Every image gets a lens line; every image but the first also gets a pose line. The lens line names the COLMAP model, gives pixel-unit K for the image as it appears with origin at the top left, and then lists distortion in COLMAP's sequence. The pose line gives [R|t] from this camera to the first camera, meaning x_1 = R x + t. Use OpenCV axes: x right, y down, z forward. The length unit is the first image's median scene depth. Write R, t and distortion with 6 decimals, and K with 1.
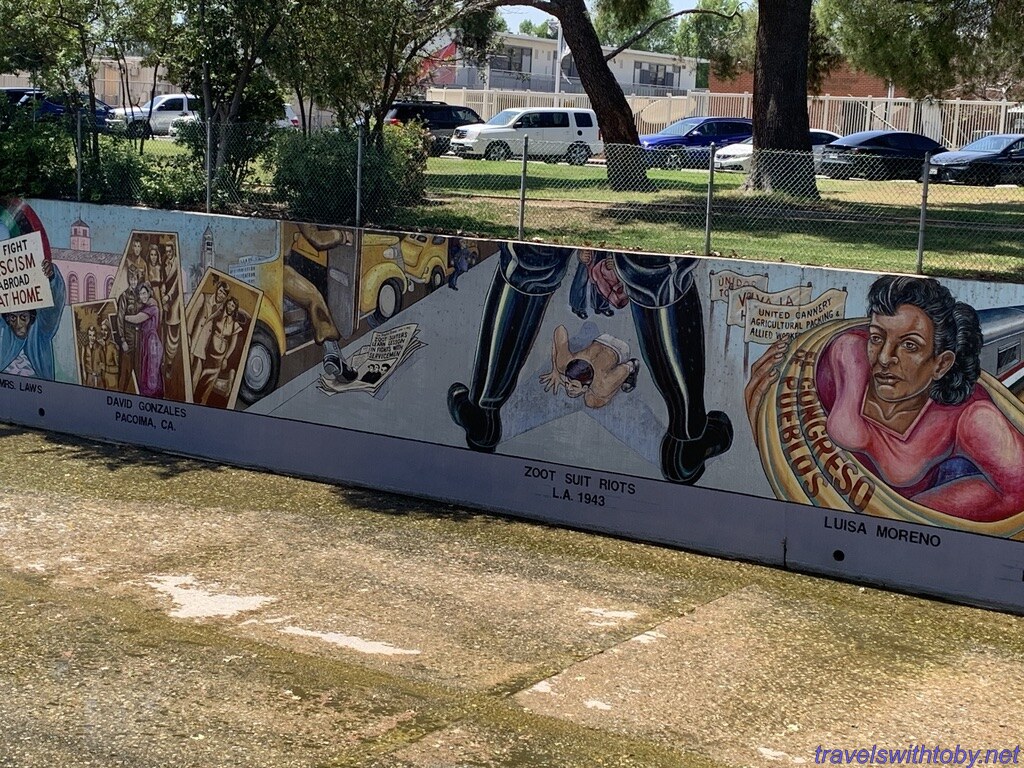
lens RADIAL K [[1730.4, 0, 512.0], [0, 1730.4, 383.0], [0, 0, 1]] dist [0.138240, 0.000000]
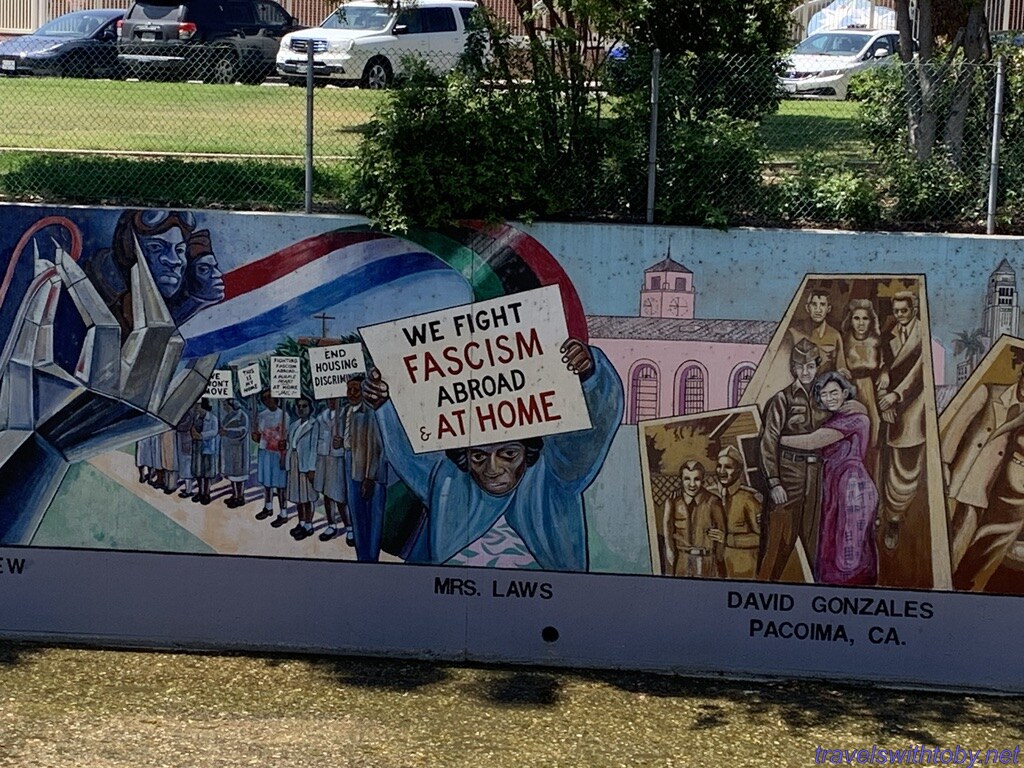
lens RADIAL K [[2379.2, 0, 512.3], [0, 2379.2, 381.8], [0, 0, 1]] dist [0.205219, 0.000000]
pose [[0.889194, -0.084410, 0.449676, -0.609674], [0.078213, 0.996411, 0.032381, -0.083865], [-0.450795, 0.006378, 0.892605, 0.392232]]
